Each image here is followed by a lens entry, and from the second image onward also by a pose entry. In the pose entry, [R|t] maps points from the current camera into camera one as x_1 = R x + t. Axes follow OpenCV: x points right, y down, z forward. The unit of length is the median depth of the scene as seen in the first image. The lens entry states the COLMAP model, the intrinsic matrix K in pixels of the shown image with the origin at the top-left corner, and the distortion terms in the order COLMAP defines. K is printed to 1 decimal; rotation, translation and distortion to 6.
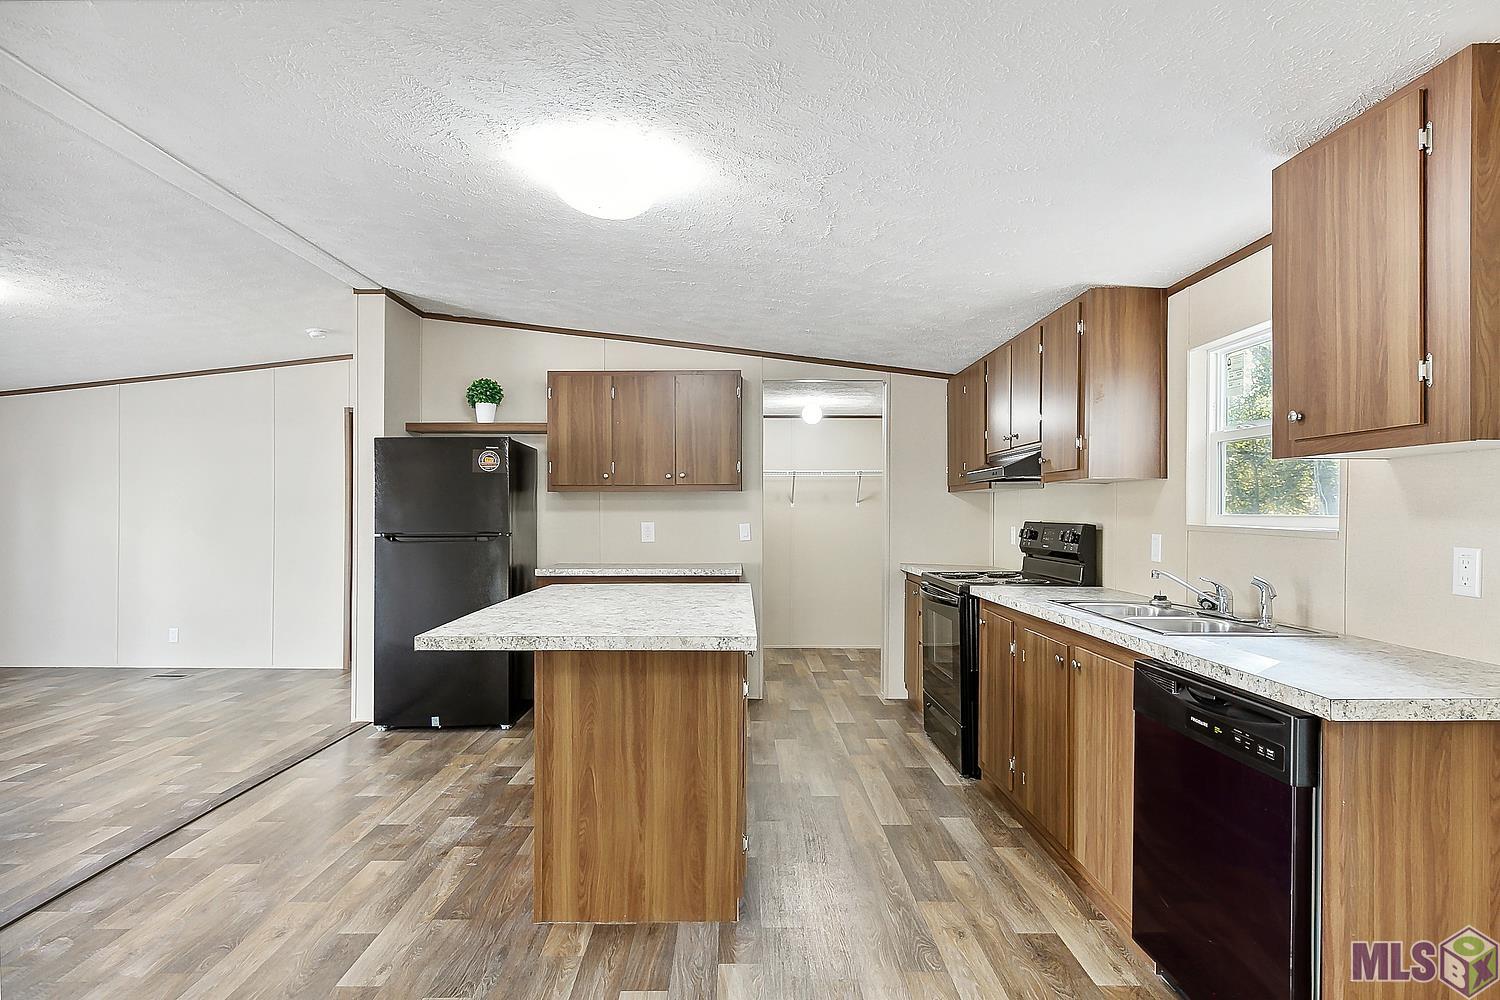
lens RADIAL K [[772.4, 0, 745.4], [0, 772.4, 507.2], [0, 0, 1]] dist [0.002775, 0.000750]
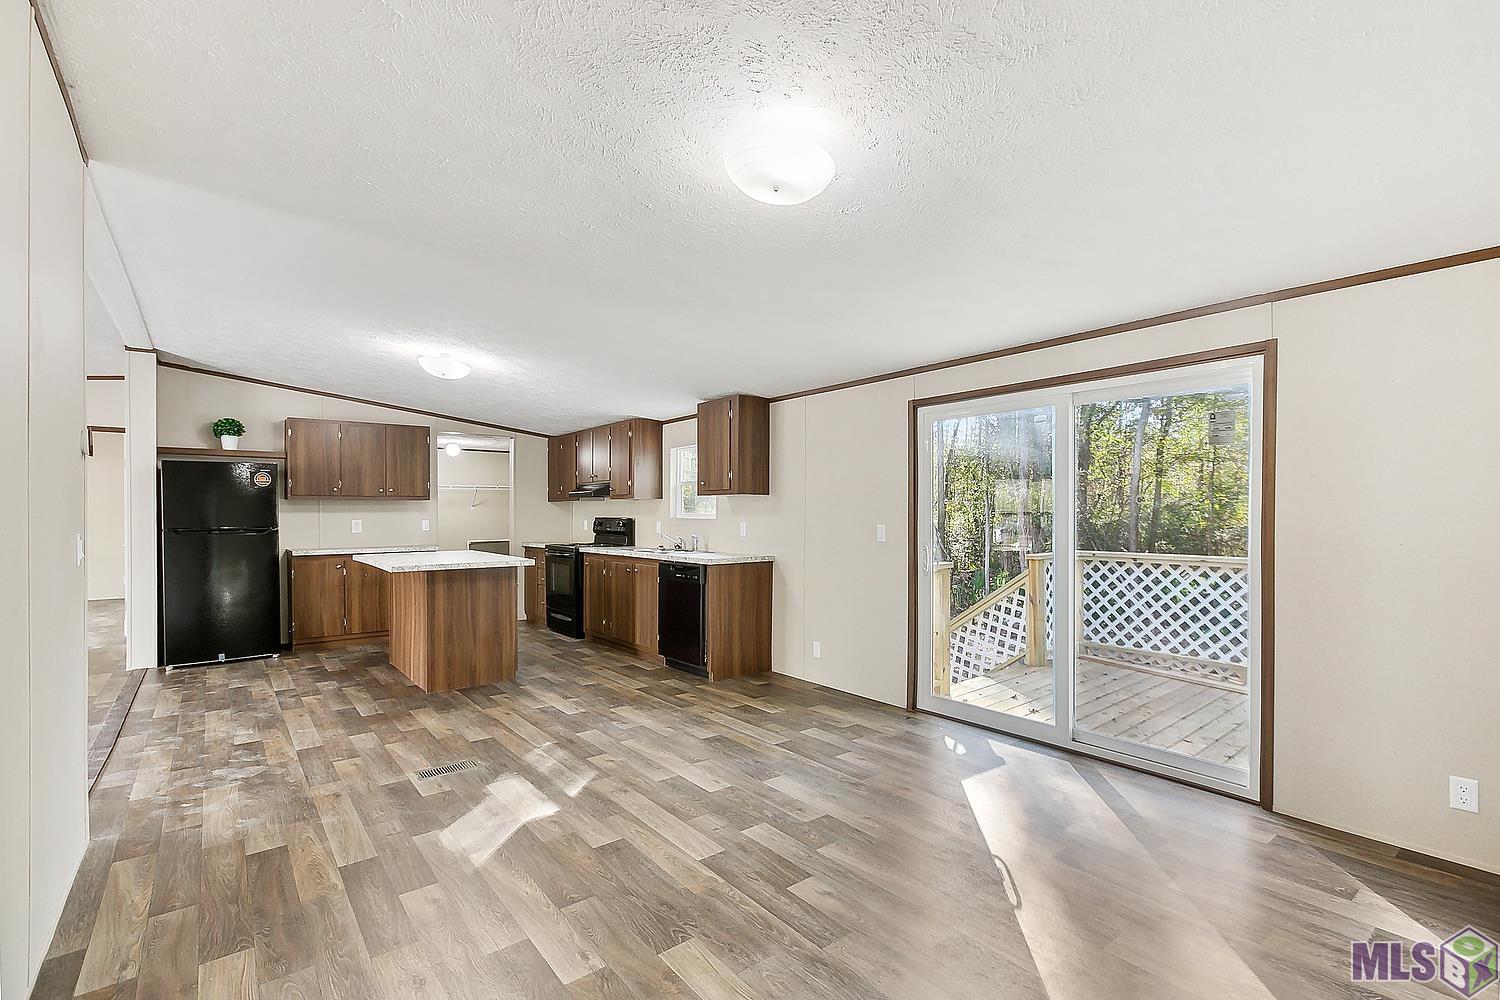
lens RADIAL K [[666.7, 0, 750.0], [0, 666.7, 500.0], [0, 0, 1]] dist [0.008552, -0.000178]
pose [[0.784183, 0.009026, 0.620463, -0.532233], [-0.000835, 0.999909, -0.013490, -0.004942], [-0.620529, 0.010061, 0.784119, -0.803994]]
